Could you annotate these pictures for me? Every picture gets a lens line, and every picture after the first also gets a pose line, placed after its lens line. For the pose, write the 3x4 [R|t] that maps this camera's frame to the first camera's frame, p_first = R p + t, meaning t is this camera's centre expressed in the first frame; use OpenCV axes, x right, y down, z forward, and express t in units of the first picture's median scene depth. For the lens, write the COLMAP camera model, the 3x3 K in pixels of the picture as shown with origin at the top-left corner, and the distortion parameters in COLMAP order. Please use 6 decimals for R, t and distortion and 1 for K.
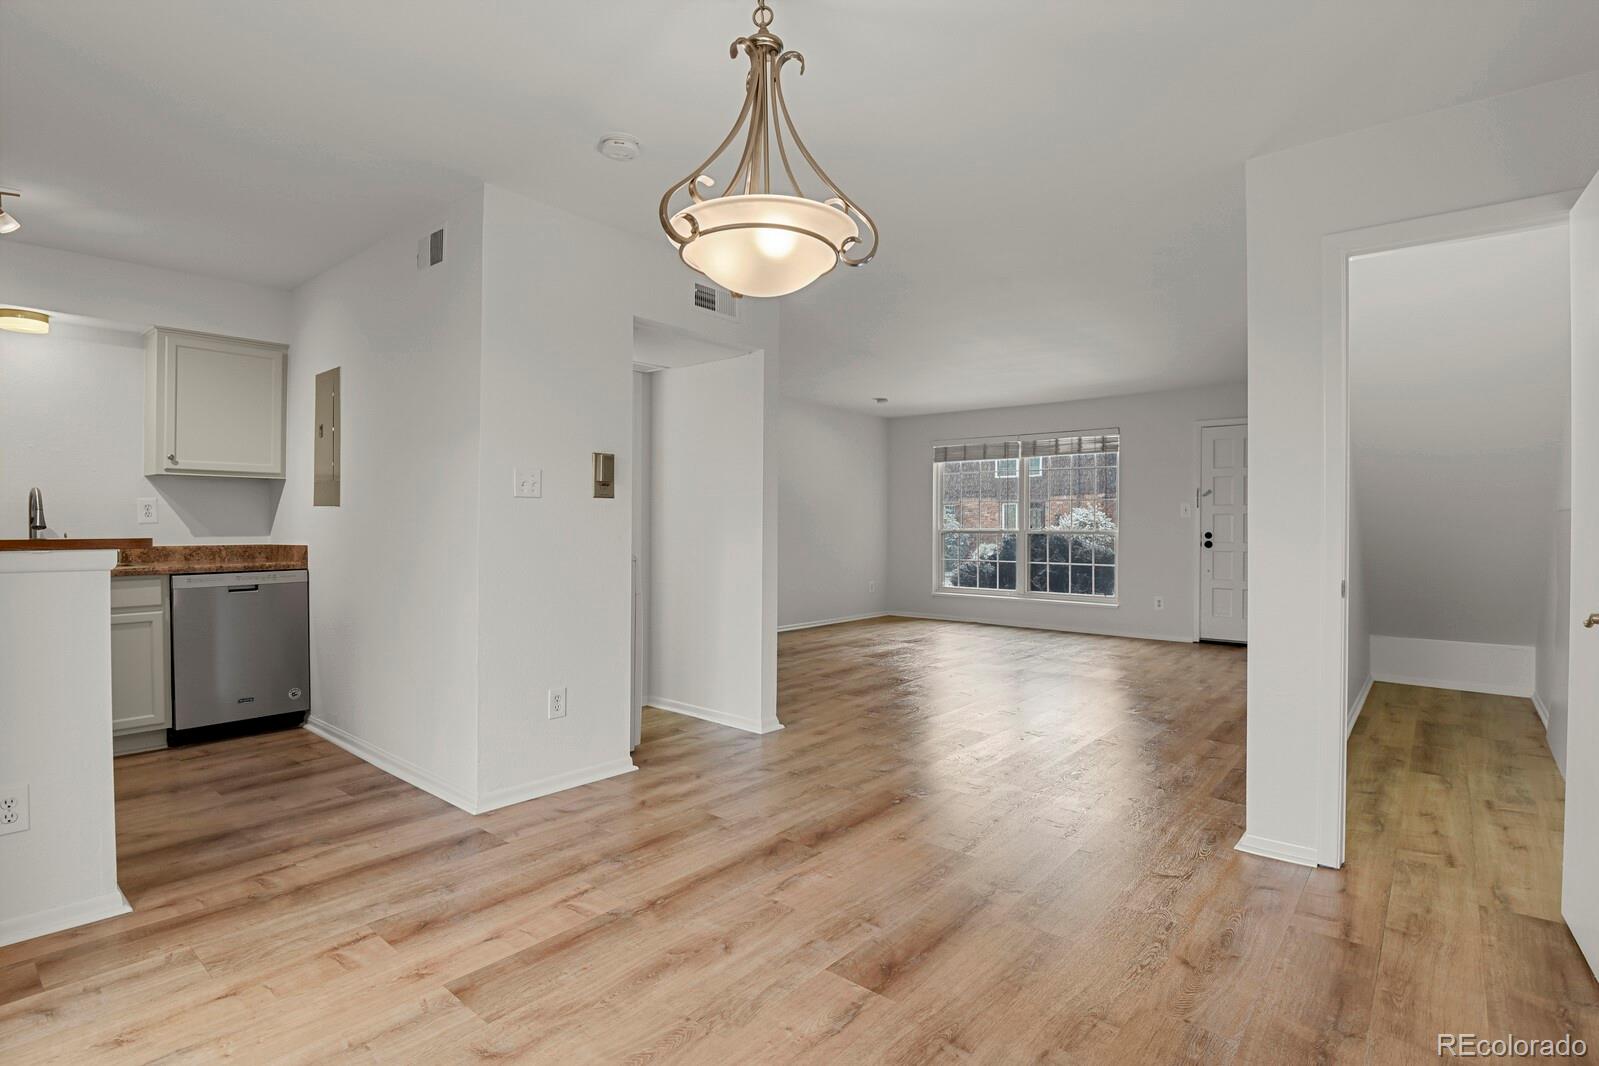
lens RADIAL K [[783.7, 0, 814.4], [0, 783.7, 520.3], [0, 0, 1]] dist [-0.017781, -0.006226]
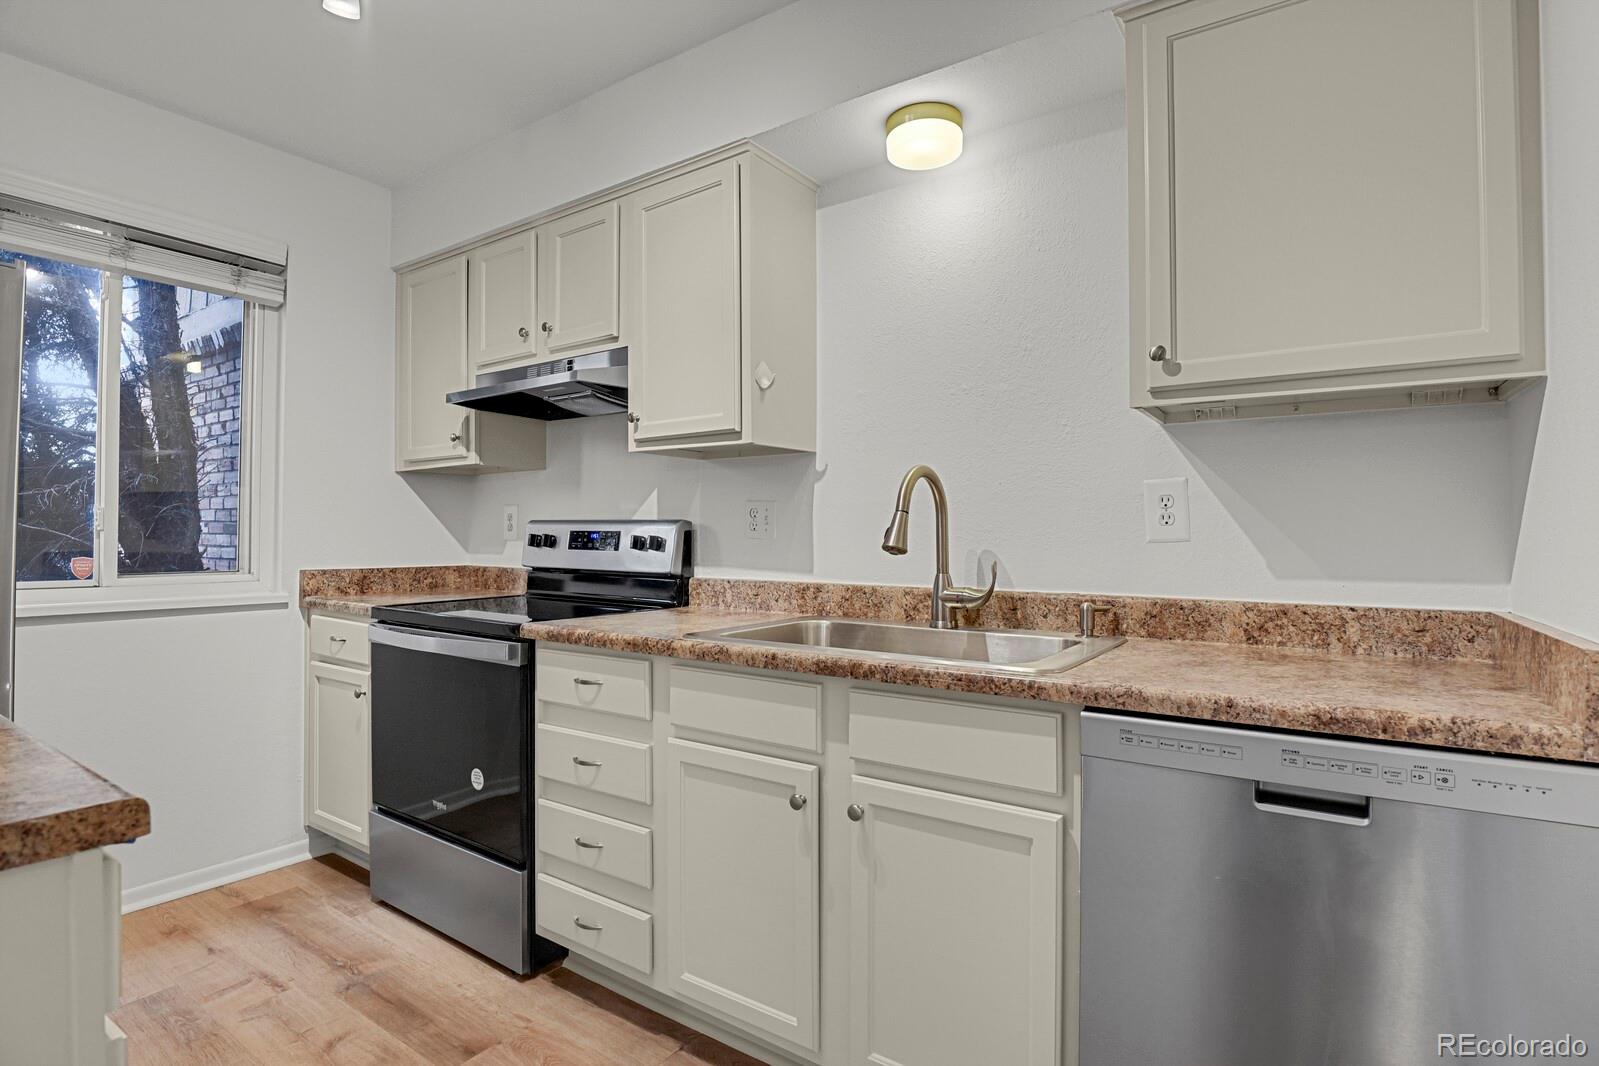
lens RADIAL K [[783.7, 0, 808.6], [0, 783.7, 534.4], [0, 0, 1]] dist [-0.017781, -0.006226]
pose [[0.098316, -0.005812, -0.995138, -0.236174], [0.002150, 0.999982, -0.005628, 0.005869], [0.995153, -0.001587, 0.098327, 1.082278]]
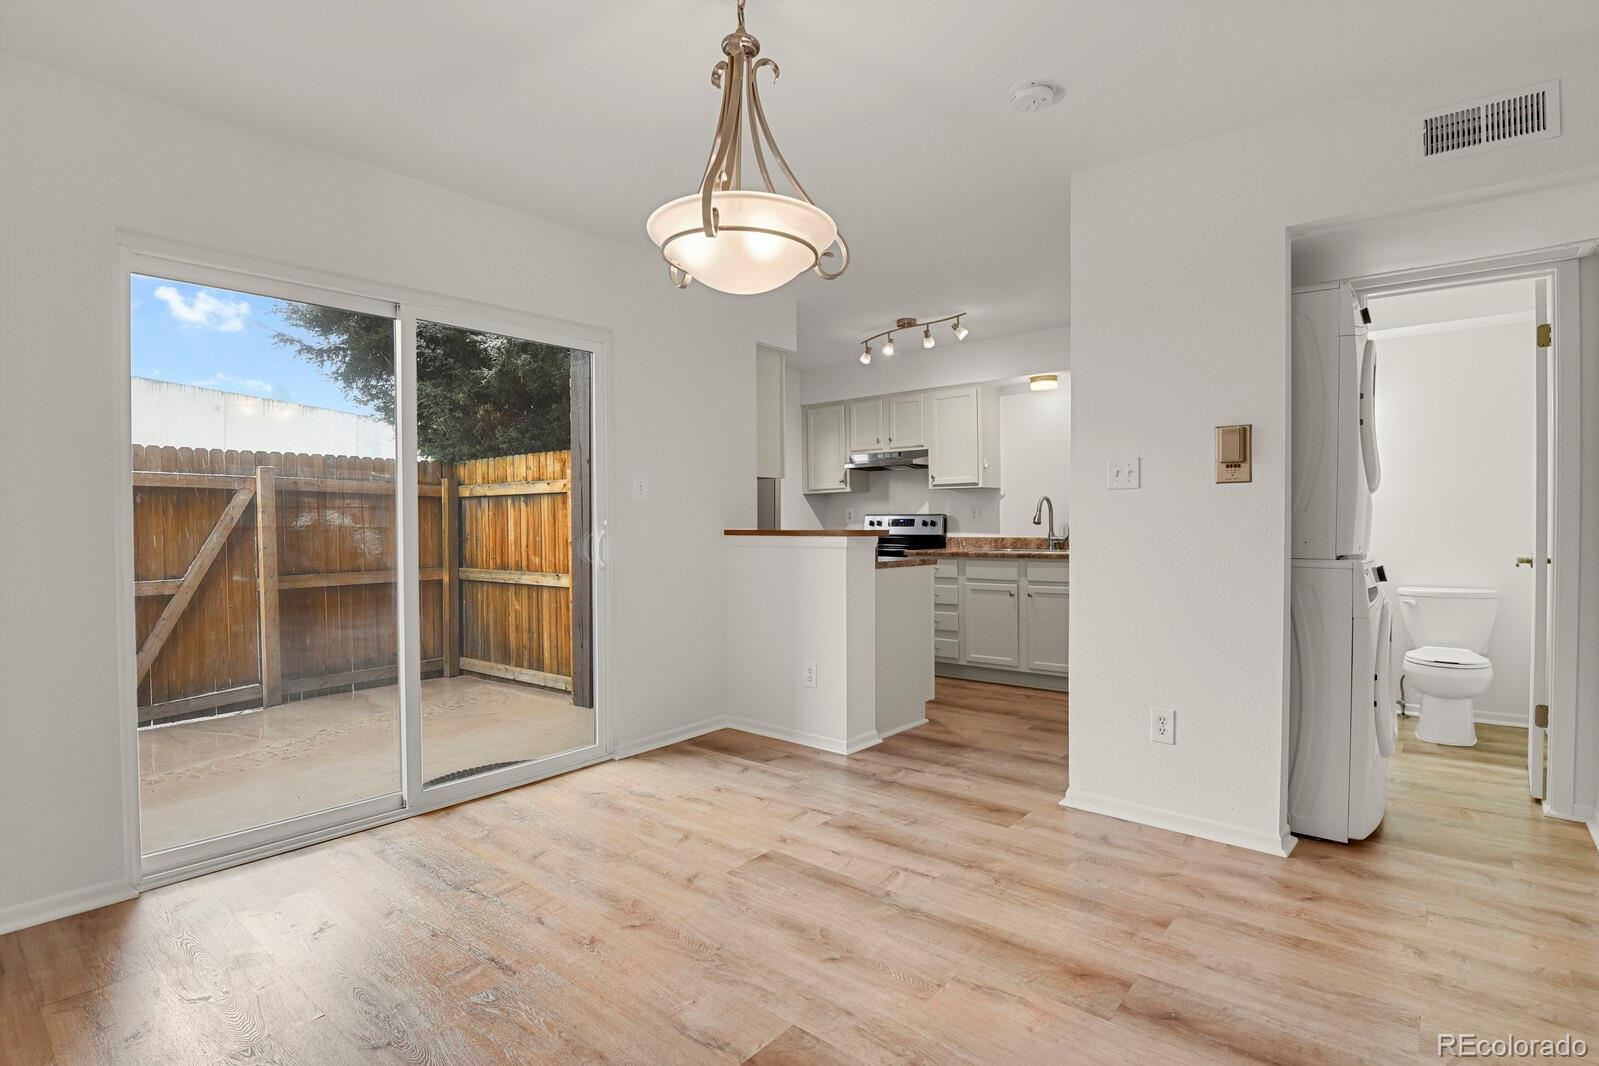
lens RADIAL K [[783.7, 0, 803.3], [0, 783.7, 526.3], [0, 0, 1]] dist [-0.017781, -0.006226]
pose [[-0.010909, 0.000468, -0.999940, 0.682419], [0.012412, 0.999923, 0.000332, 0.011301], [0.999863, -0.012408, -0.010914, 0.788256]]
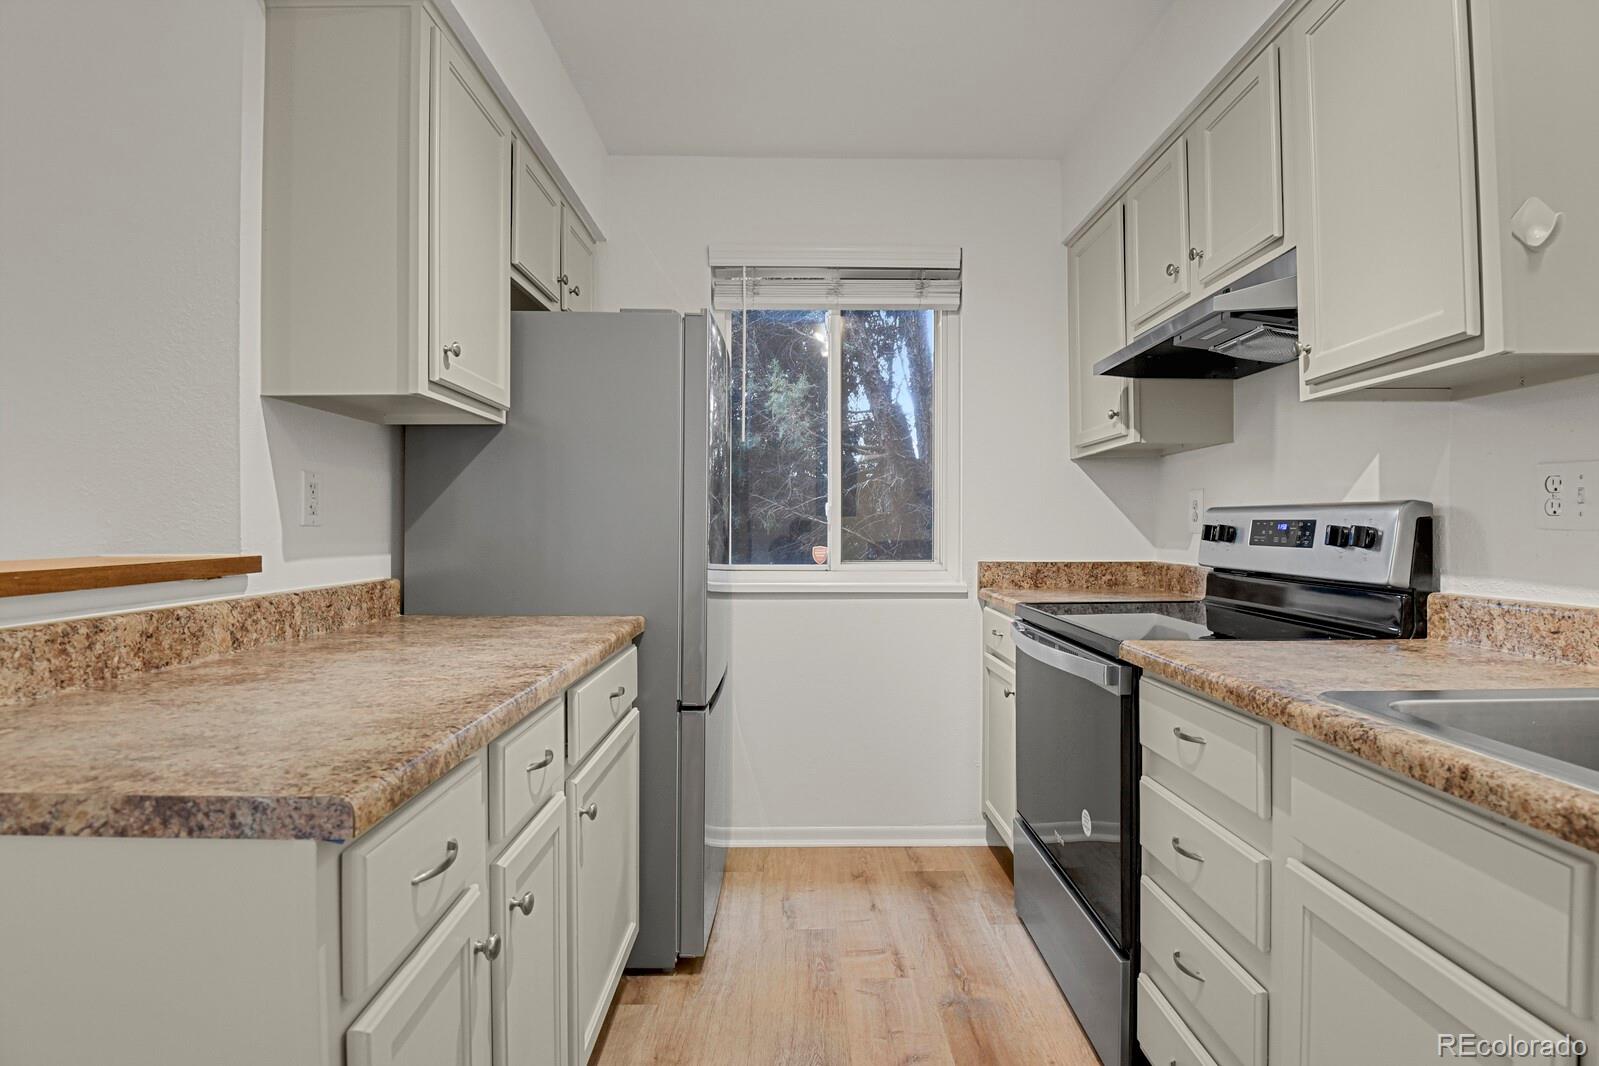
lens RADIAL K [[783.7, 0, 805.8], [0, 783.7, 529.8], [0, 0, 1]] dist [-0.017781, -0.006226]
pose [[-0.760665, -0.001062, -0.649144, -0.379768], [0.002047, 0.999990, -0.004034, 0.006323], [0.649142, -0.004397, -0.760655, 1.138877]]
